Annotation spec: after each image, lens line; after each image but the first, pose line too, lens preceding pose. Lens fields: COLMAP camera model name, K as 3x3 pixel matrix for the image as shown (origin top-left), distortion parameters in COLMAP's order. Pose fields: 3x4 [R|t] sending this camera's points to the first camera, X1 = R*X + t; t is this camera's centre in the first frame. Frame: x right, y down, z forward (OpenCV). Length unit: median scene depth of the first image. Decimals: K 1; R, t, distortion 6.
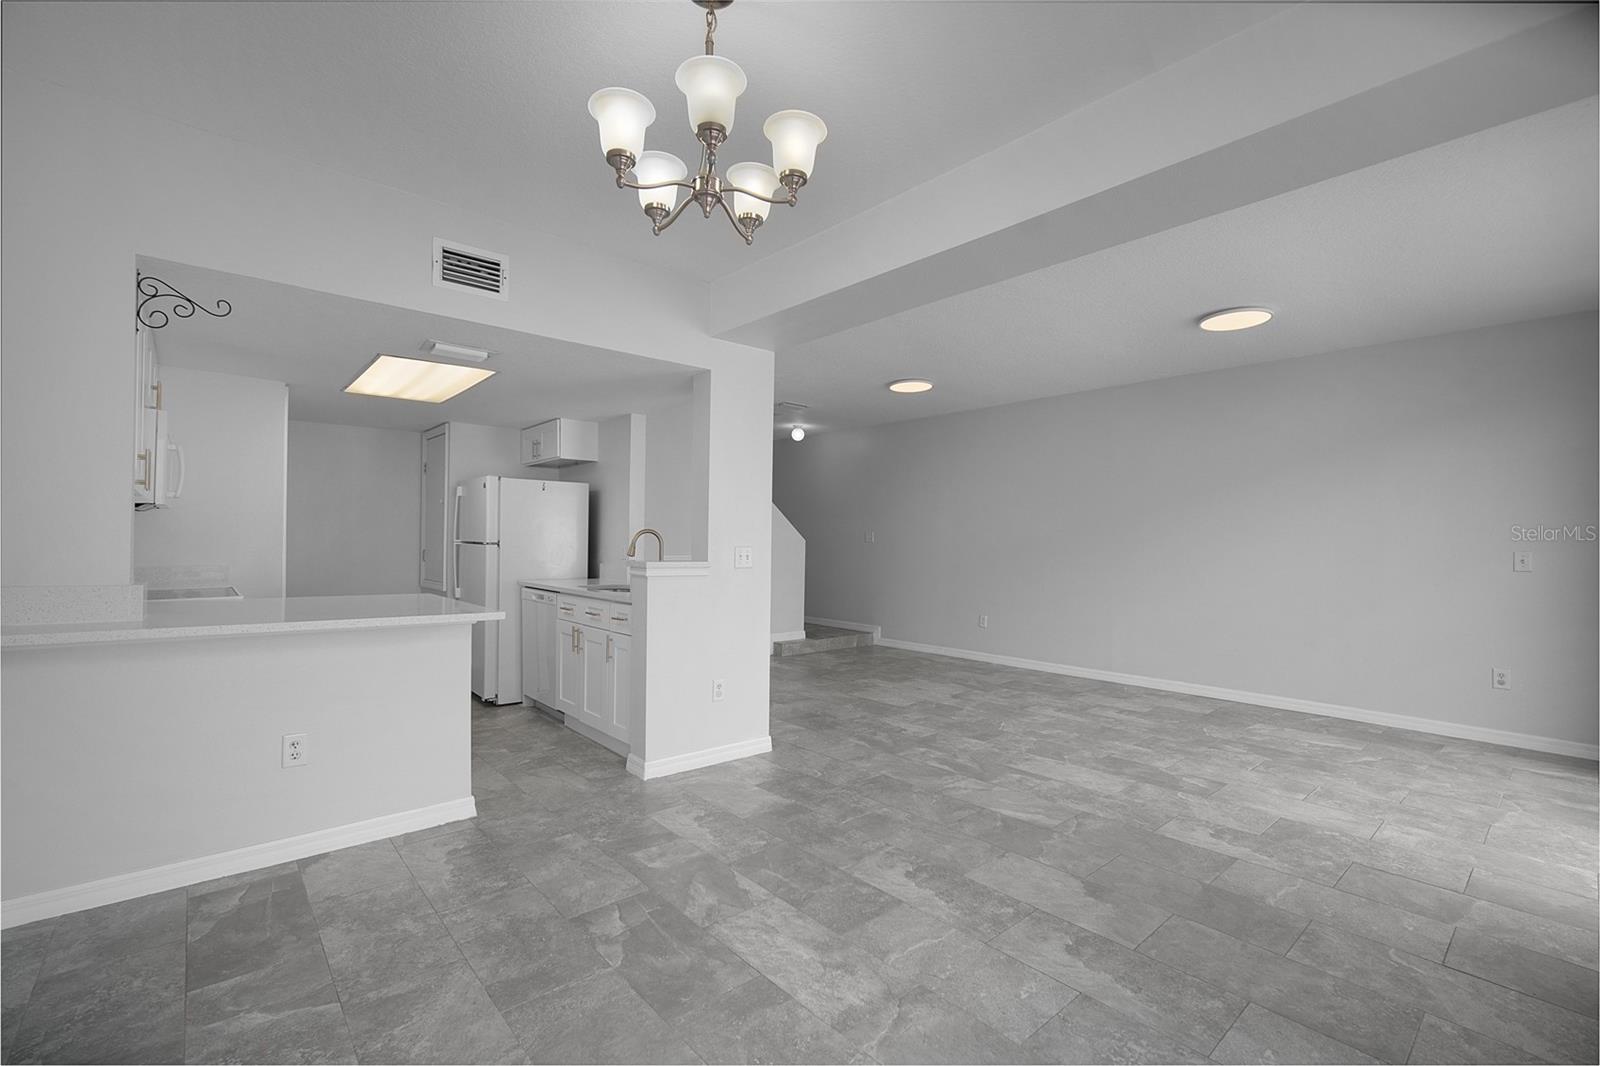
lens RADIAL K [[699.9, 0, 782.7], [0, 699.9, 533.3], [0, 0, 1]] dist [-0.005779, 0.000479]
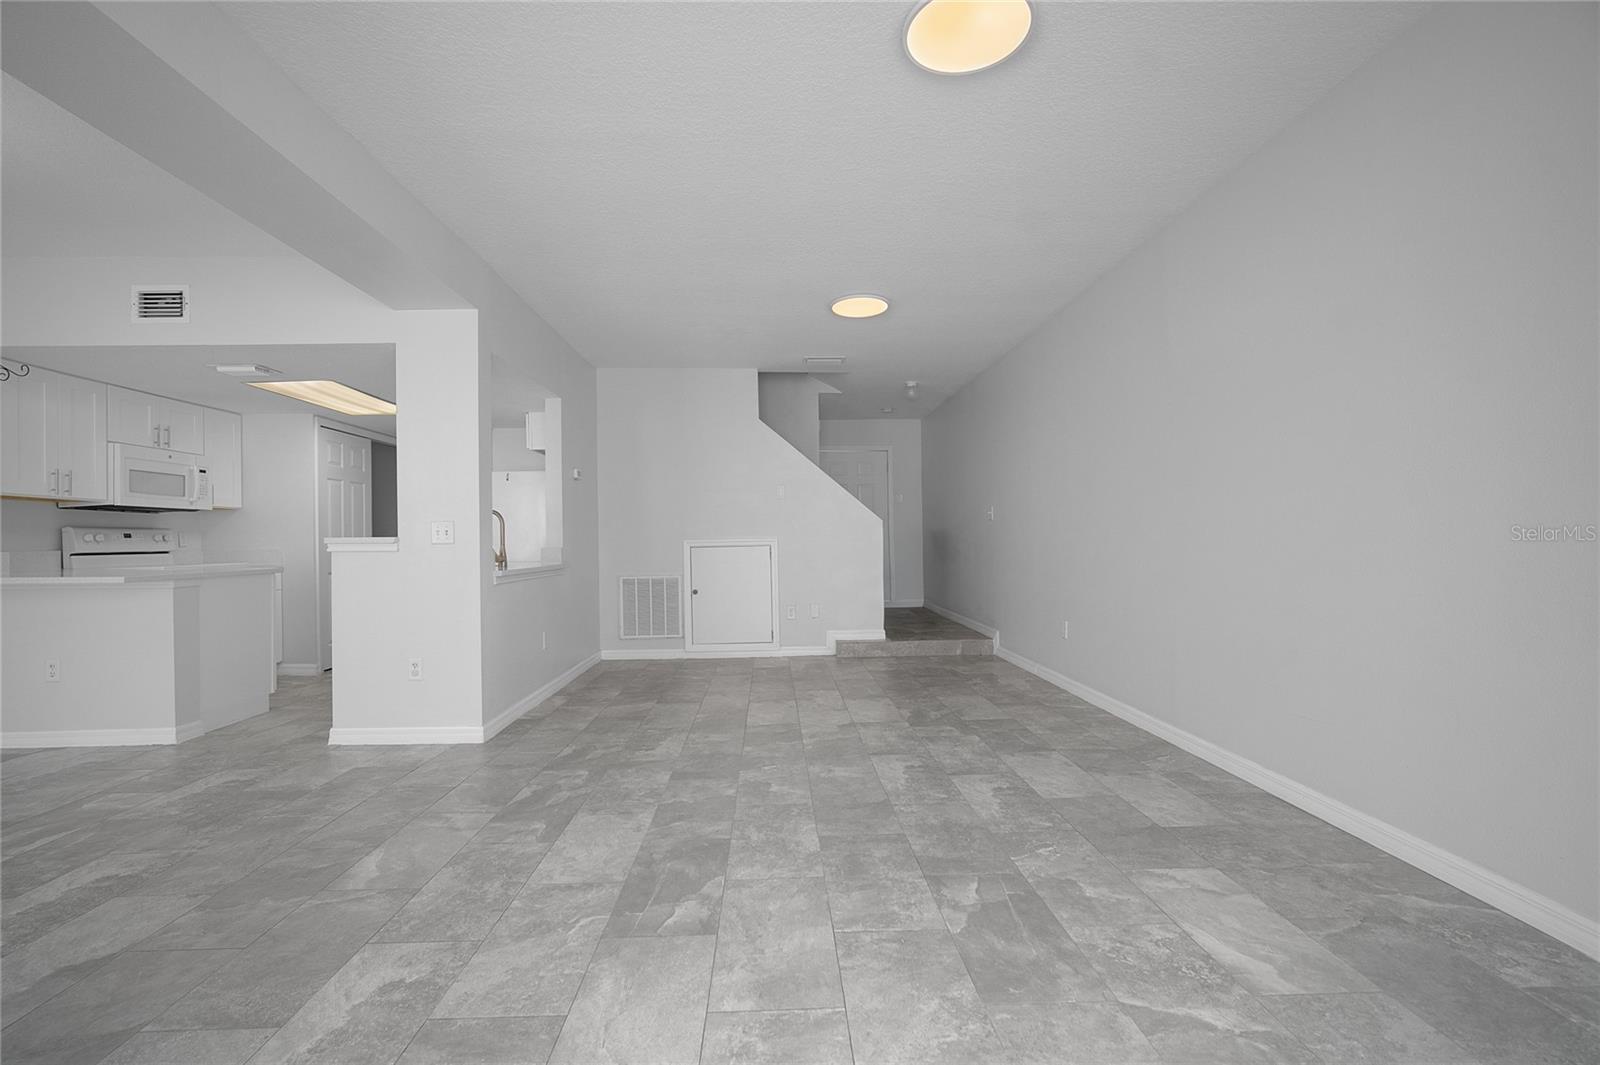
lens RADIAL K [[699.9, 0, 782.7], [0, 699.9, 532.8], [0, 0, 1]] dist [-0.005779, 0.000479]
pose [[0.772708, -0.028065, -0.634140, 0.986806], [0.029131, 0.999537, -0.008740, 0.061065], [0.634092, -0.011720, 0.773169, 0.609479]]
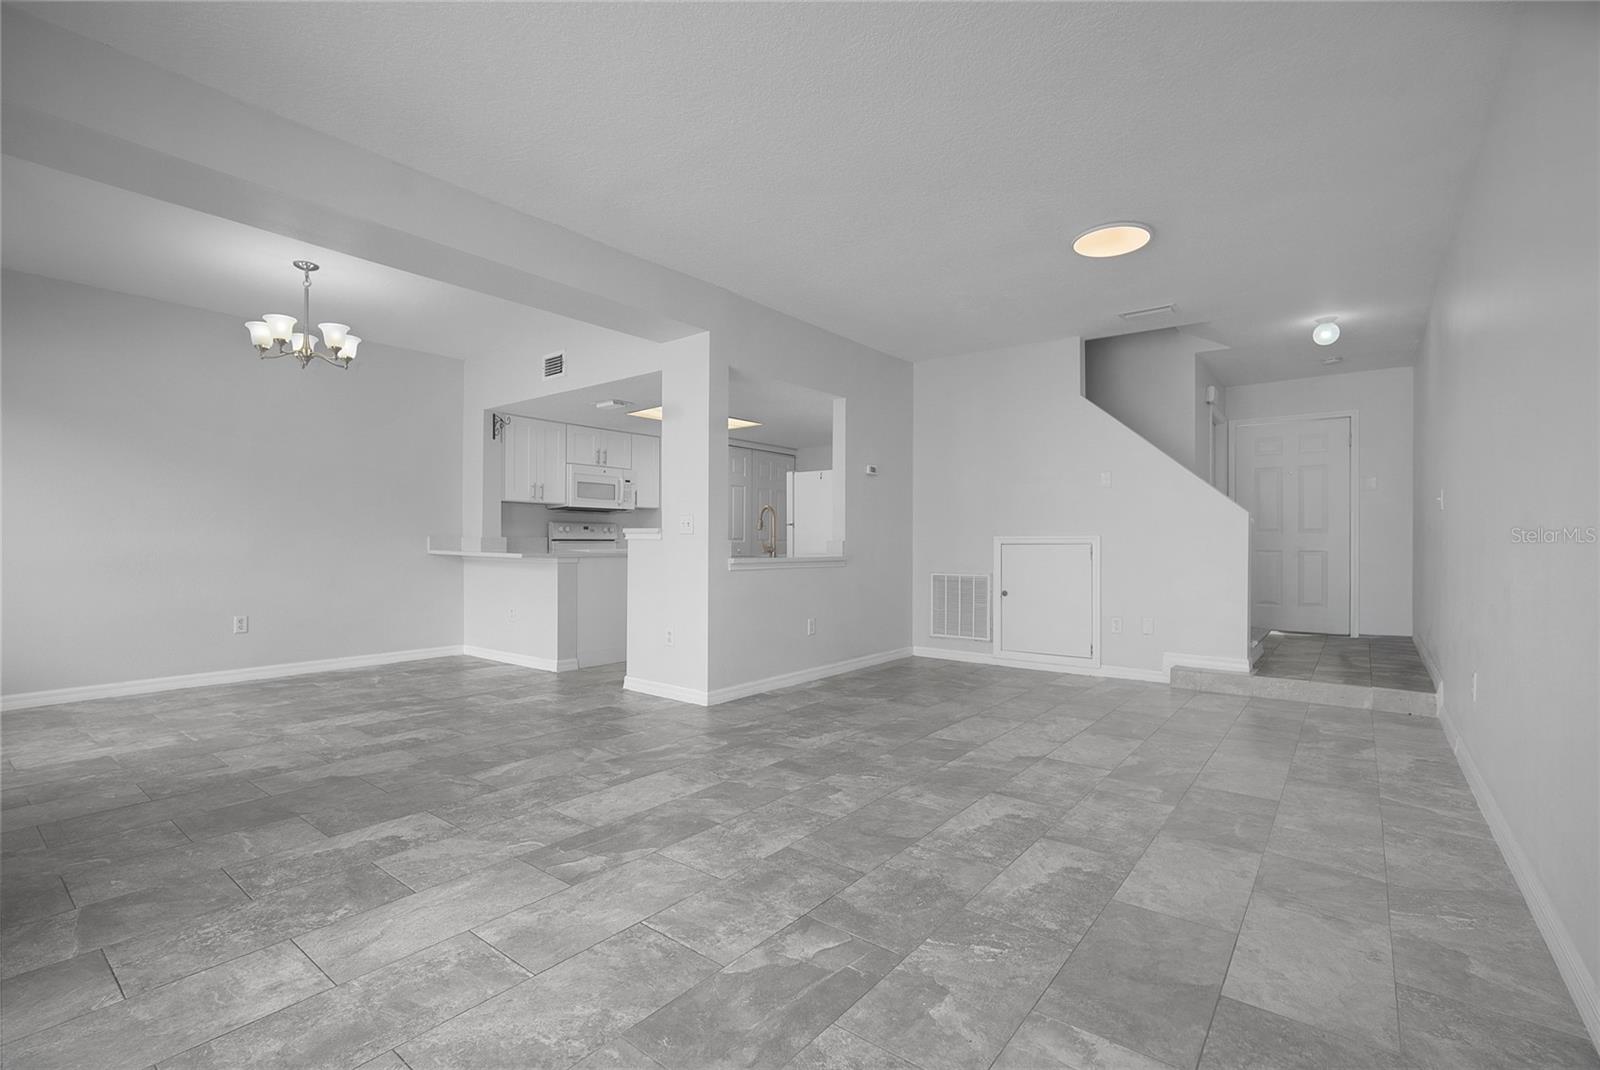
lens RADIAL K [[712.9, 0, 788.2], [0, 712.9, 542.7], [0, 0, 1]] dist [-0.008613, 0.000734]
pose [[0.185780, -0.010543, -0.982535, 1.207864], [0.009131, 0.999918, -0.009003, 0.081997], [0.982549, -0.007299, 0.185861, 1.034837]]
